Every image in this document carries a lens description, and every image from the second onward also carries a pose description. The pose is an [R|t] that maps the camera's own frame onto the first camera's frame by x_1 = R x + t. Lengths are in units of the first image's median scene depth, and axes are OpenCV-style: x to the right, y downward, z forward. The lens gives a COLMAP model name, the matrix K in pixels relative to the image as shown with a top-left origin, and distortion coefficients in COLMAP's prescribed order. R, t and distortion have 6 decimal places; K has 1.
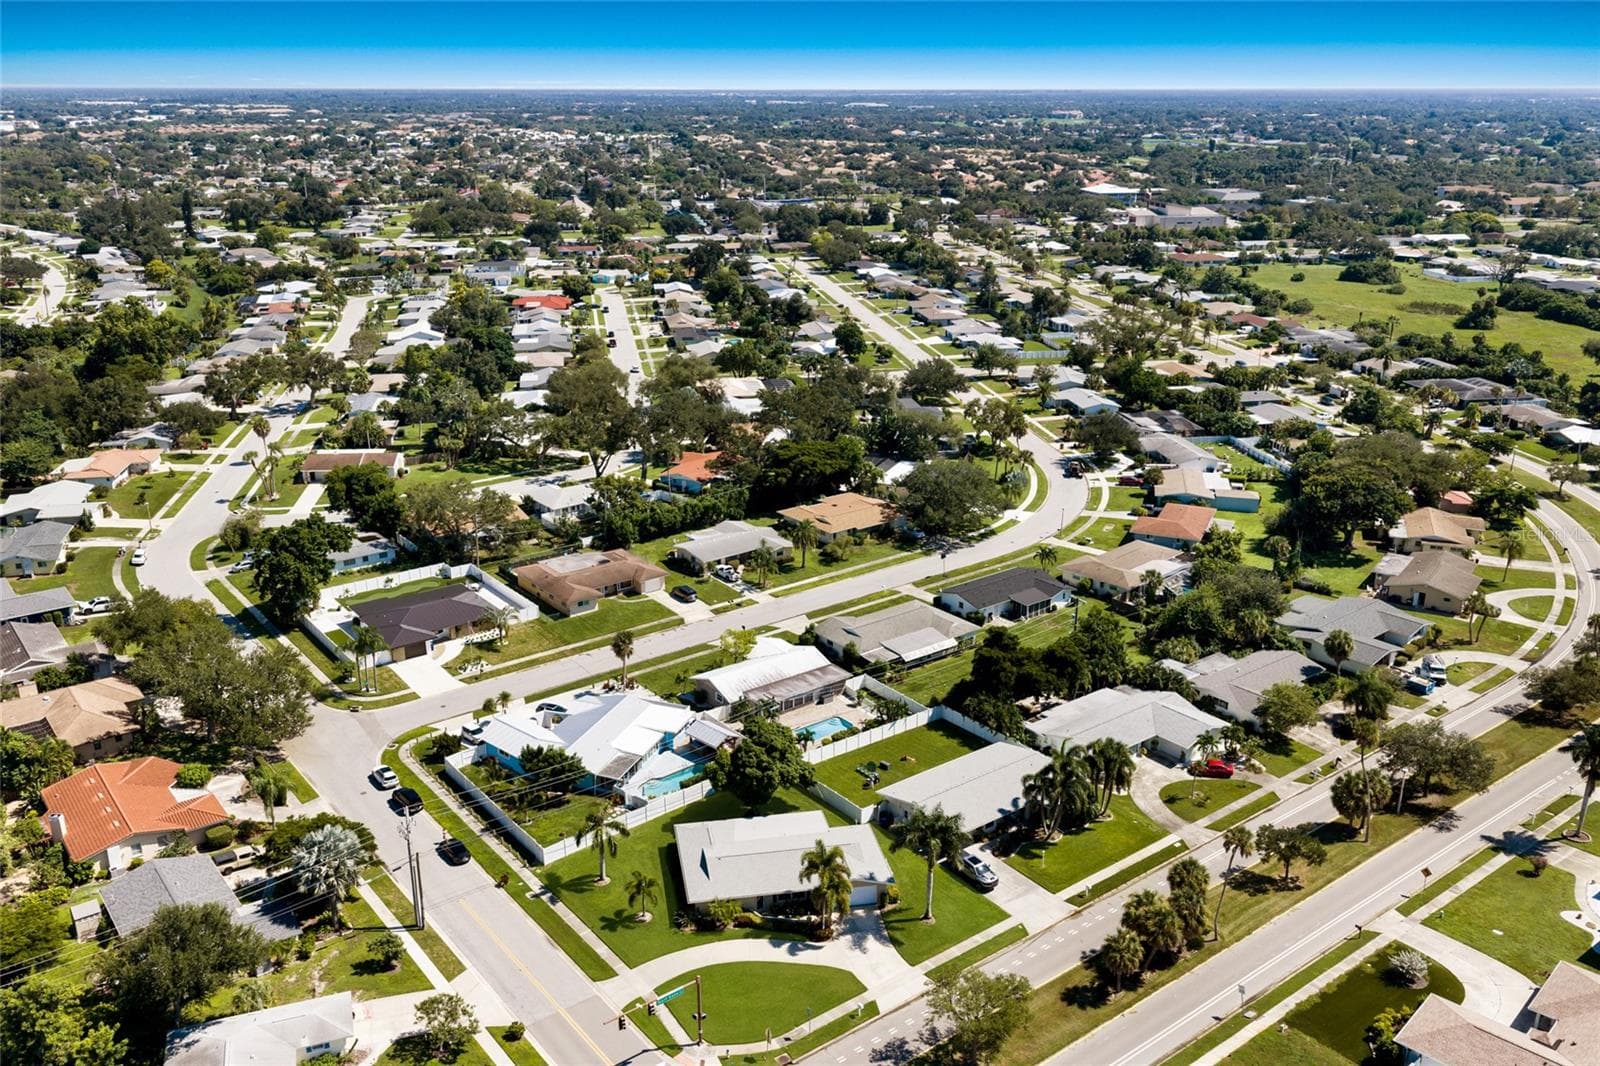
lens RADIAL K [[1319.5, 0, 800.0], [0, 1319.5, 533.0], [0, 0, 1]] dist [0.037823, -0.059971]
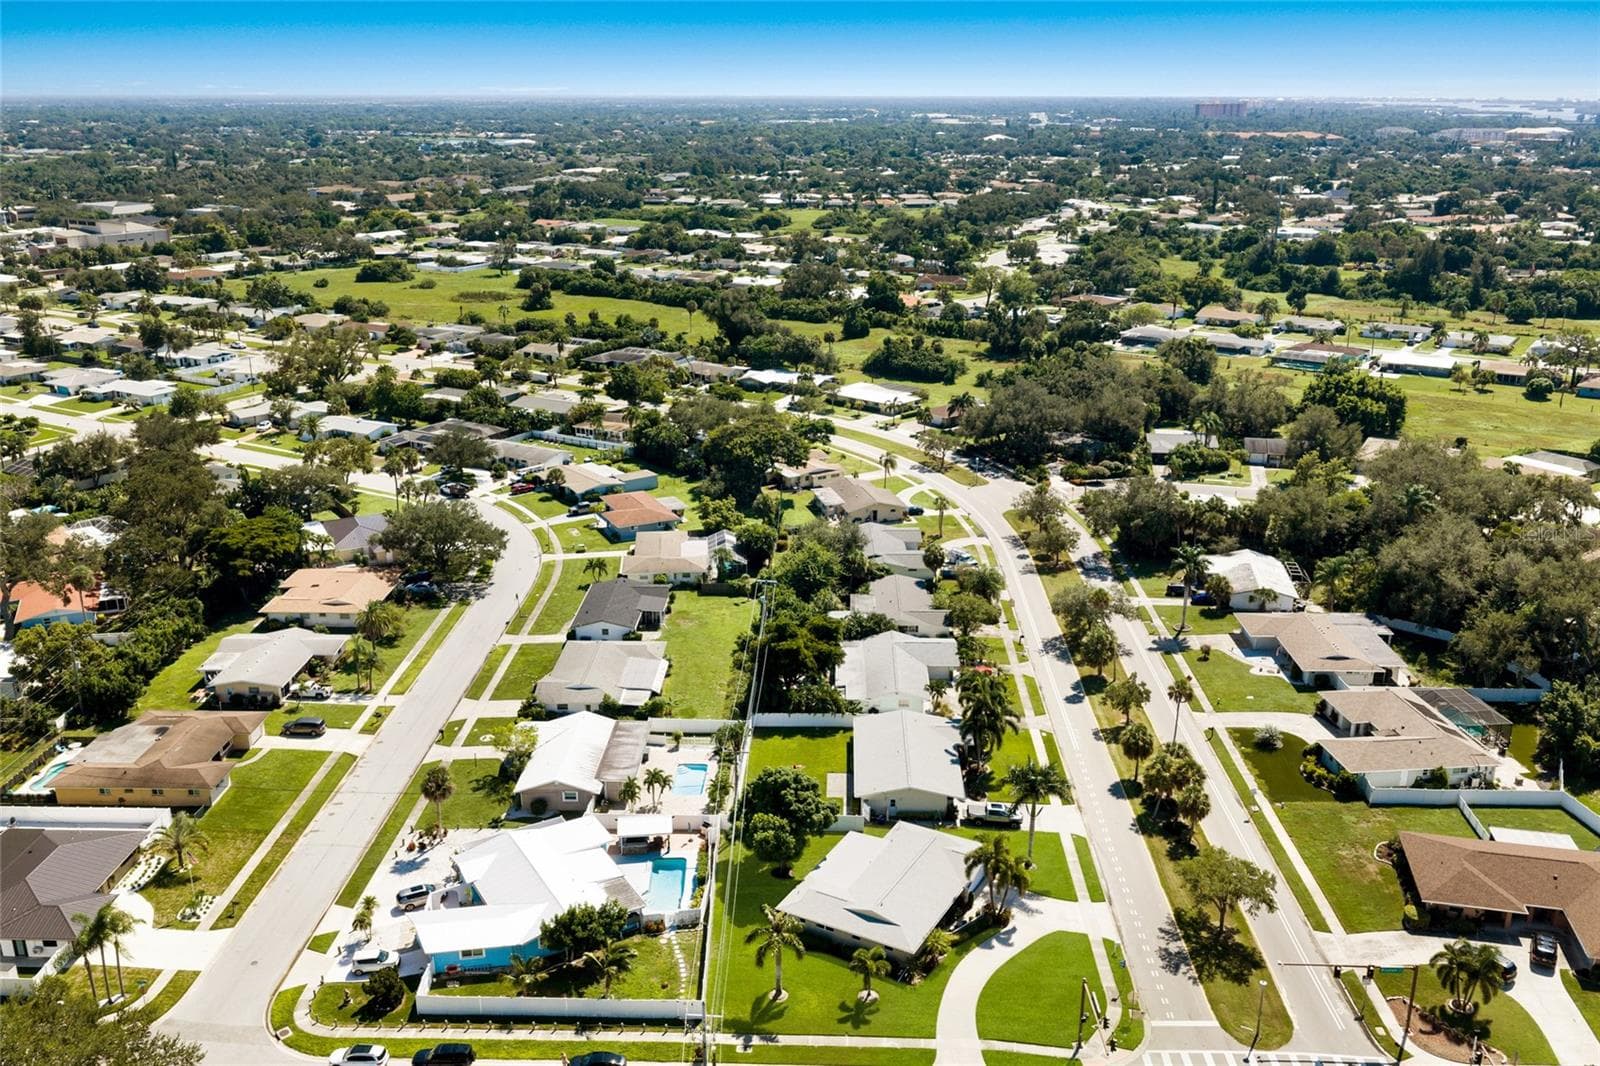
lens RADIAL K [[1321.8, 0, 803.1], [0, 1321.8, 545.2], [0, 0, 1]] dist [0.030412, -0.036902]
pose [[0.635161, -0.249421, 0.730999, -0.424432], [0.246370, 0.962411, 0.114311, -0.072022], [-0.732033, 0.107491, 0.672736, 0.221038]]
